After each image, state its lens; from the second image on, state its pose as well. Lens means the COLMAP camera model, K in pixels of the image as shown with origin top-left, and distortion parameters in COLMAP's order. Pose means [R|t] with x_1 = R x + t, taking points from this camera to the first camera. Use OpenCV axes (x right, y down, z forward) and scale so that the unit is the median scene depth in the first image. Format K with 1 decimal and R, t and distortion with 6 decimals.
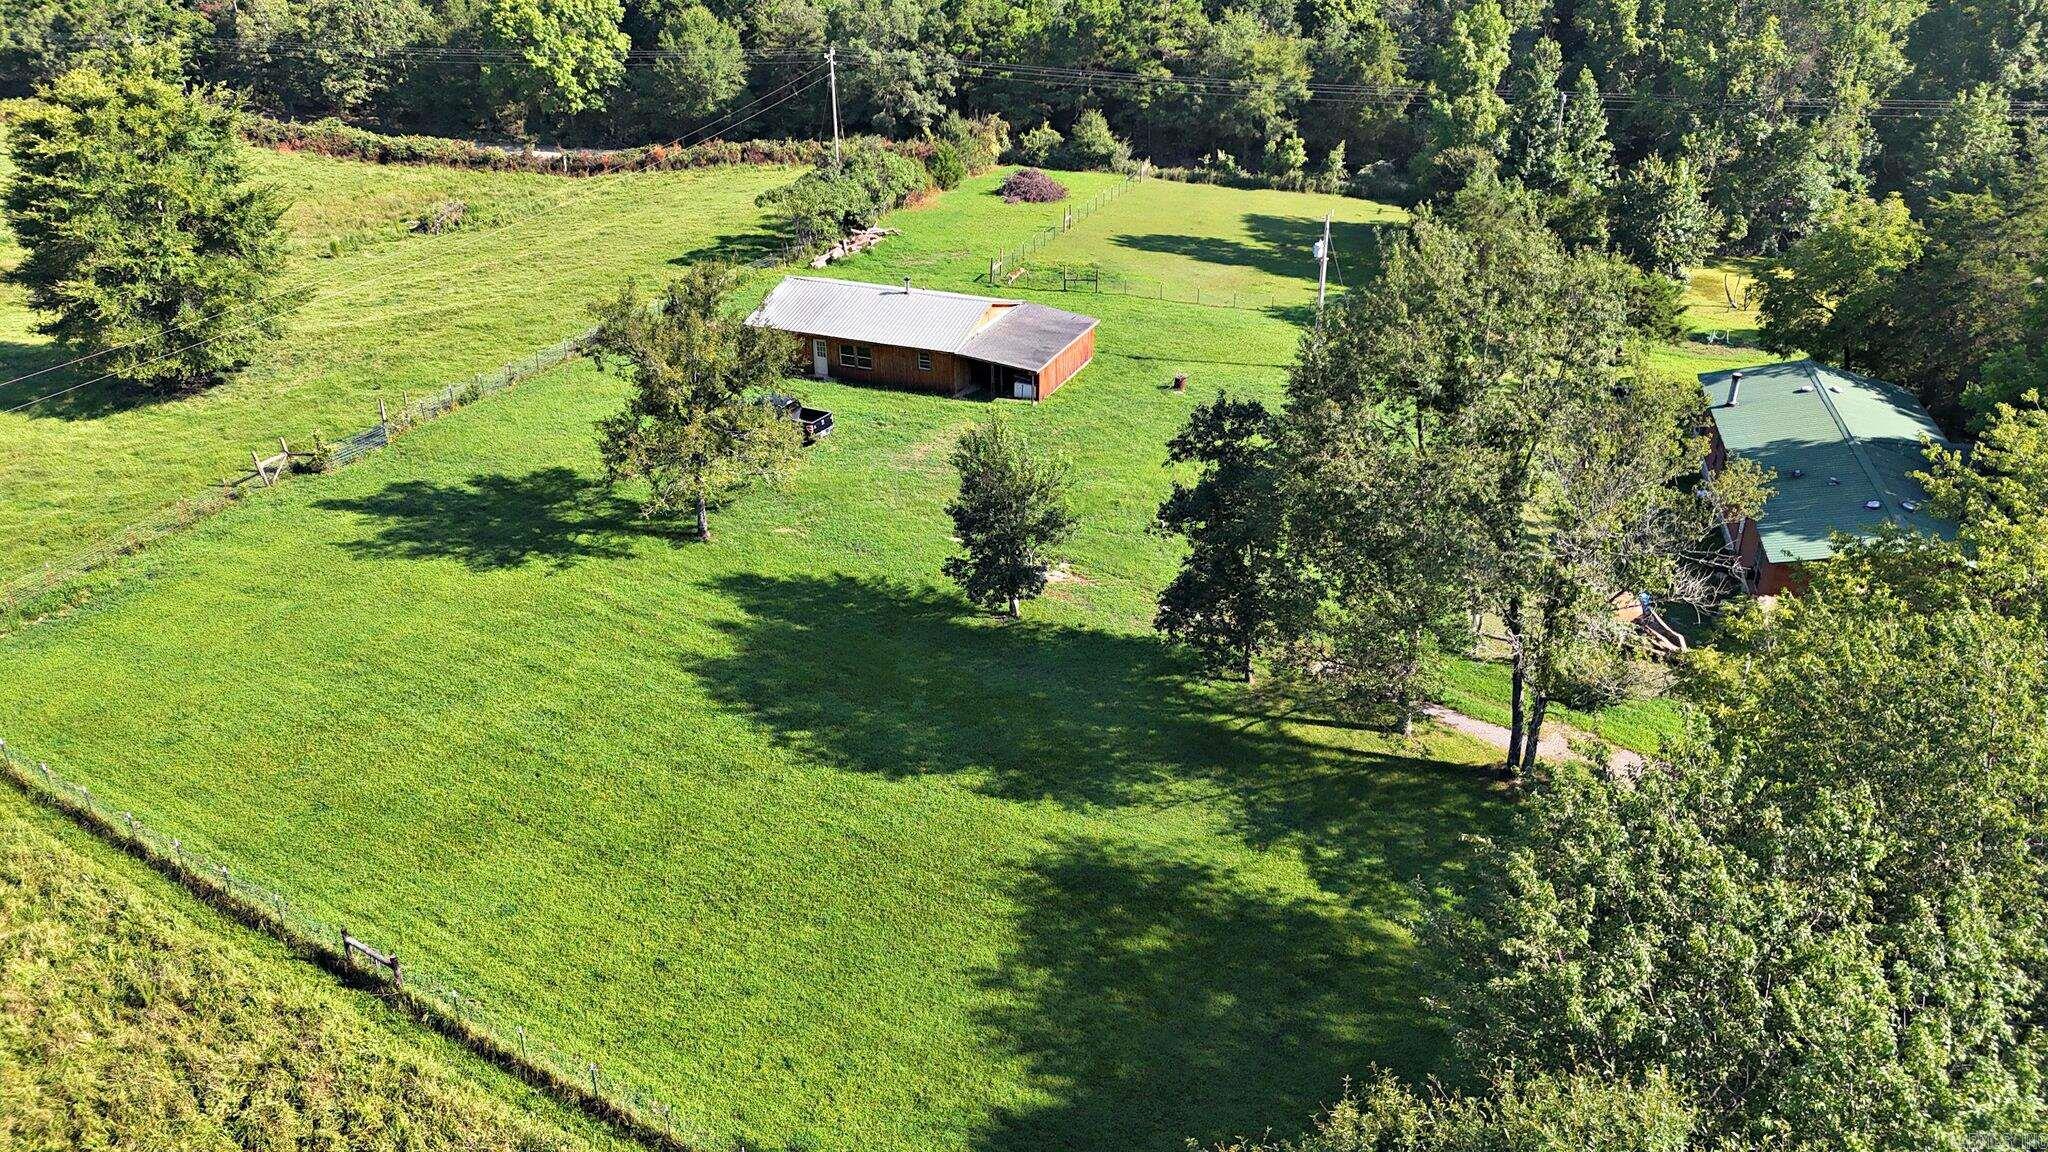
lens RADIAL K [[1501.3, 0, 1024.0], [0, 1501.3, 576.0], [0, 0, 1]] dist [0.073064, -0.063103]
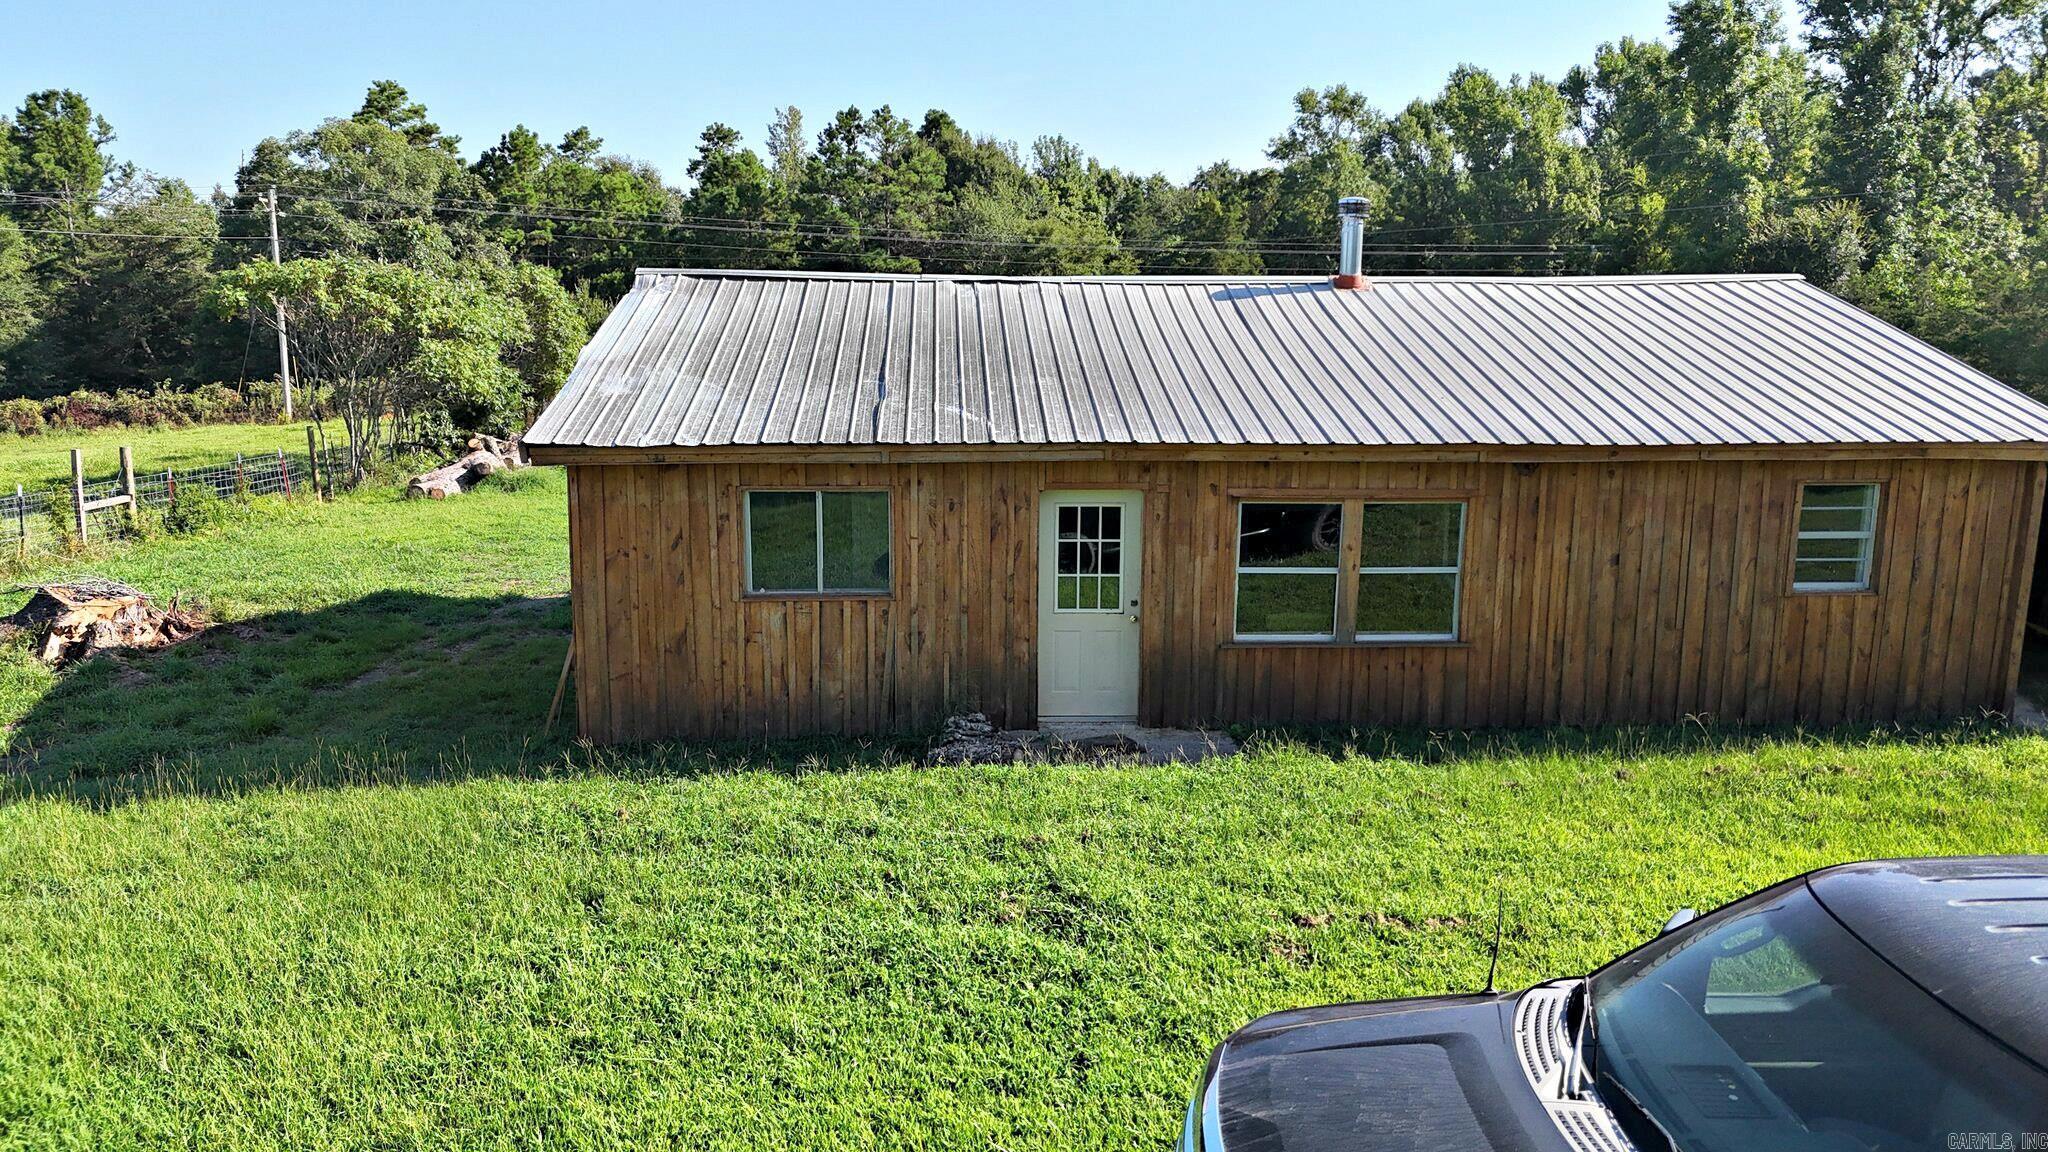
lens RADIAL K [[1501.3, 0, 1024.0], [0, 1501.3, 576.0], [0, 0, 1]] dist [0.073064, -0.063103]
pose [[0.903509, -0.066097, 0.423441, -0.155500], [0.184693, 0.951629, -0.245541, -0.084453], [-0.386730, 0.300055, 0.872013, 0.651722]]
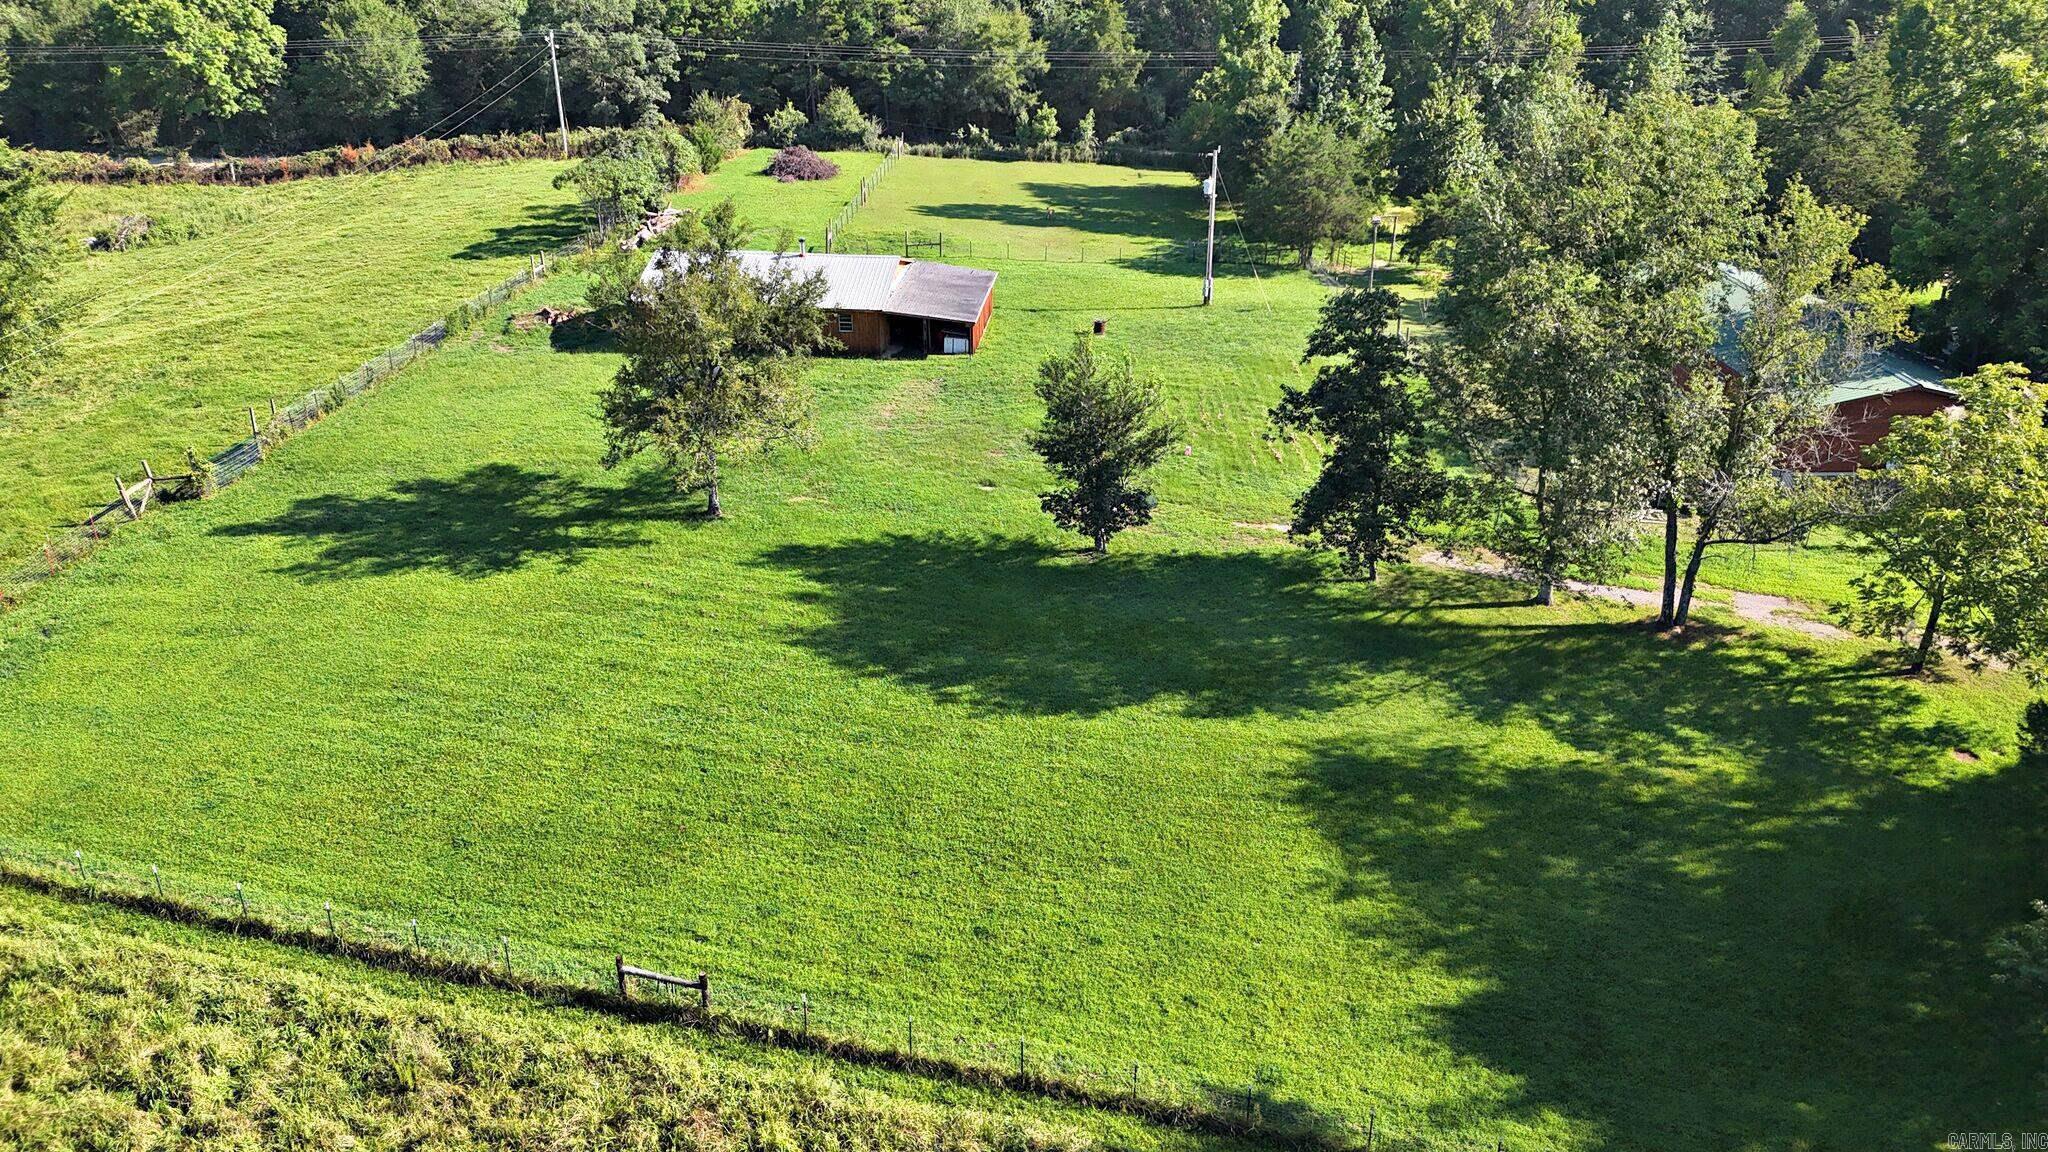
lens RADIAL K [[1501.3, 0, 1024.0], [0, 1501.3, 576.0], [0, 0, 1]] dist [0.073064, -0.063103]
pose [[0.958822, -0.119441, 0.257672, -0.161255], [0.122718, 0.992436, 0.003390, 0.017891], [-0.256128, 0.028370, 0.966226, 0.048092]]
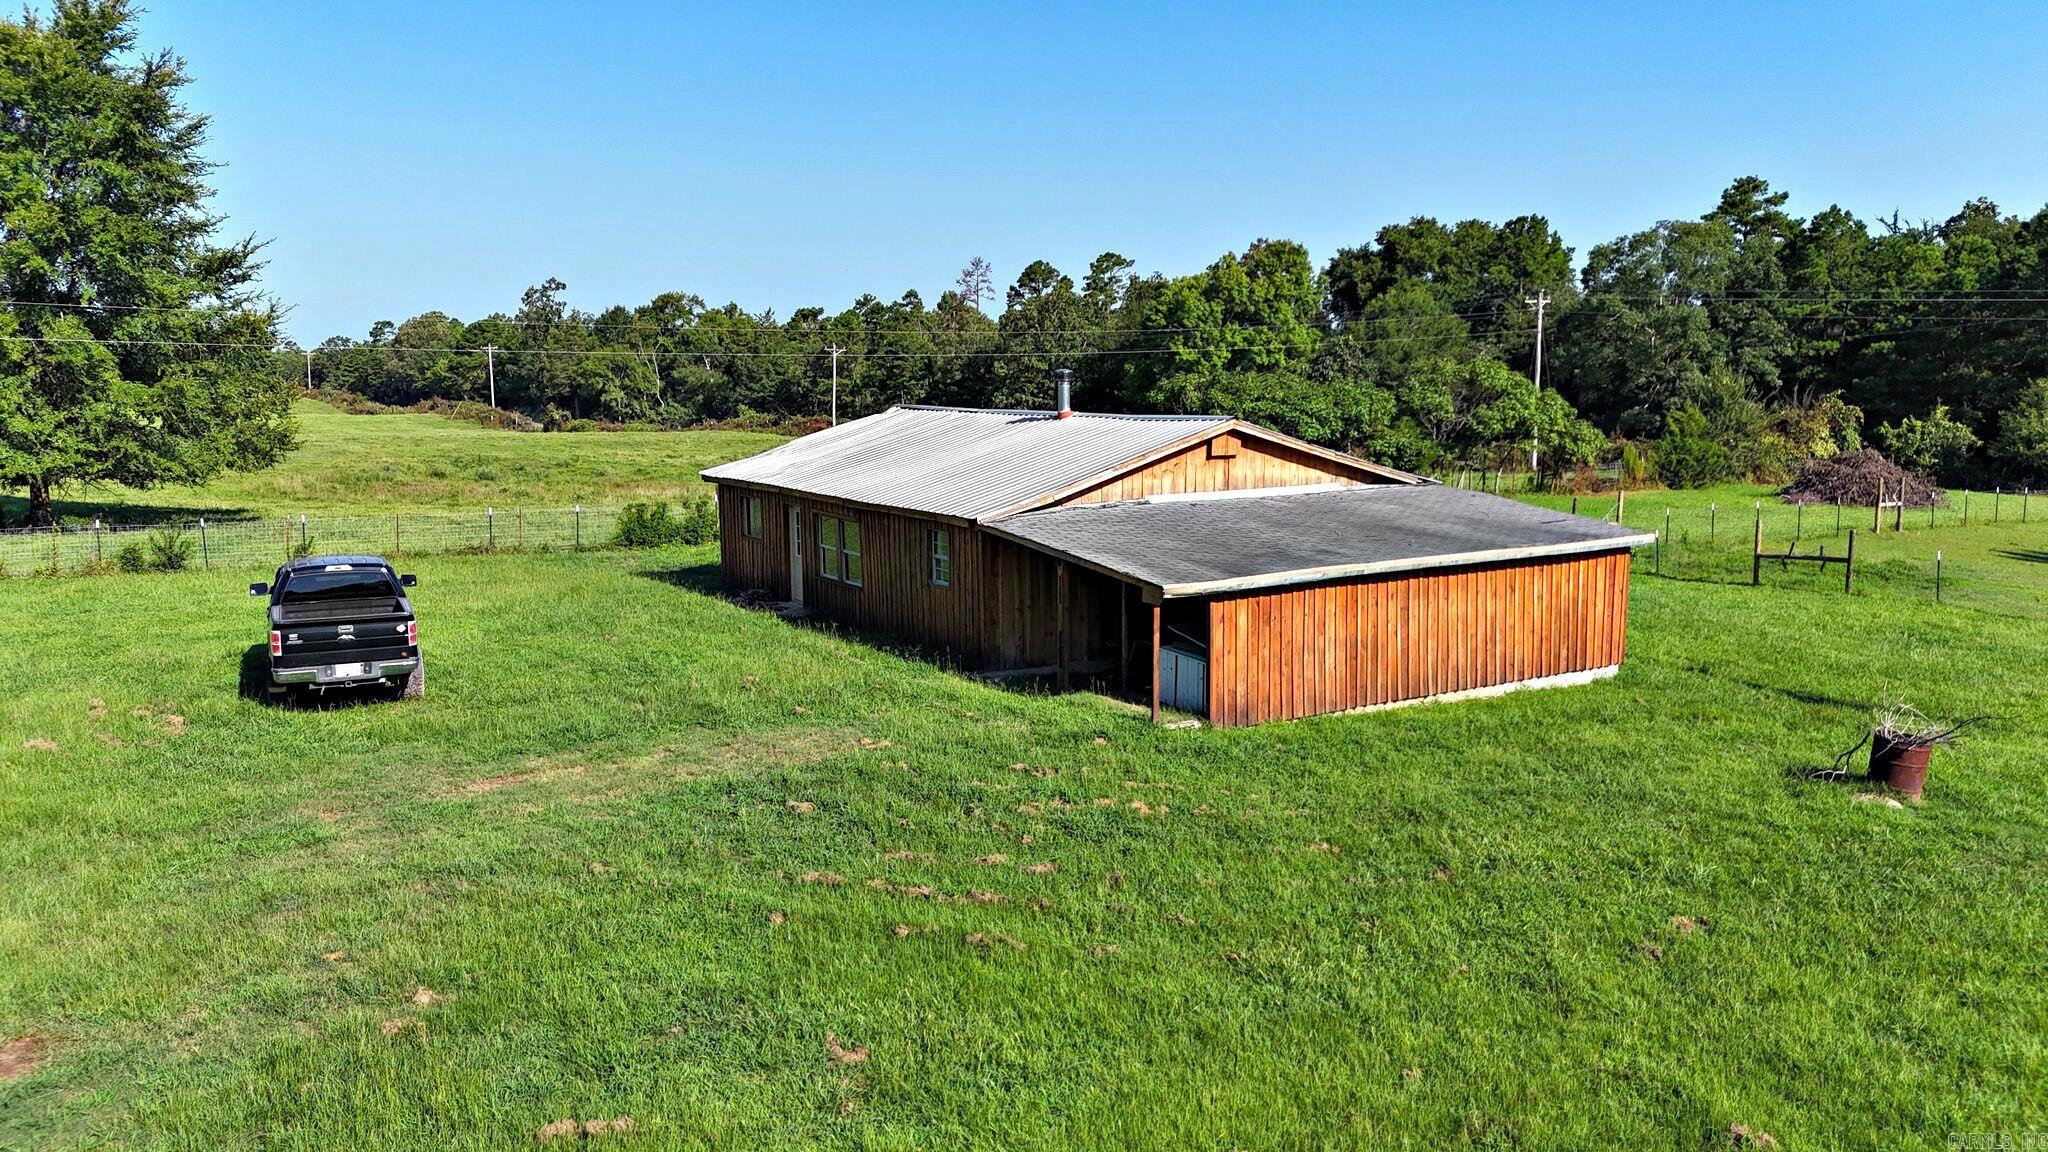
lens RADIAL K [[1553.7, 0, 1024.0], [0, 1553.7, 576.0], [0, 0, 1]] dist [0.089222, -0.096224]
pose [[0.808613, 0.075153, -0.583521, 0.101010], [-0.258229, 0.936505, -0.237226, -0.048157], [0.528643, 0.342506, 0.776677, 0.550072]]
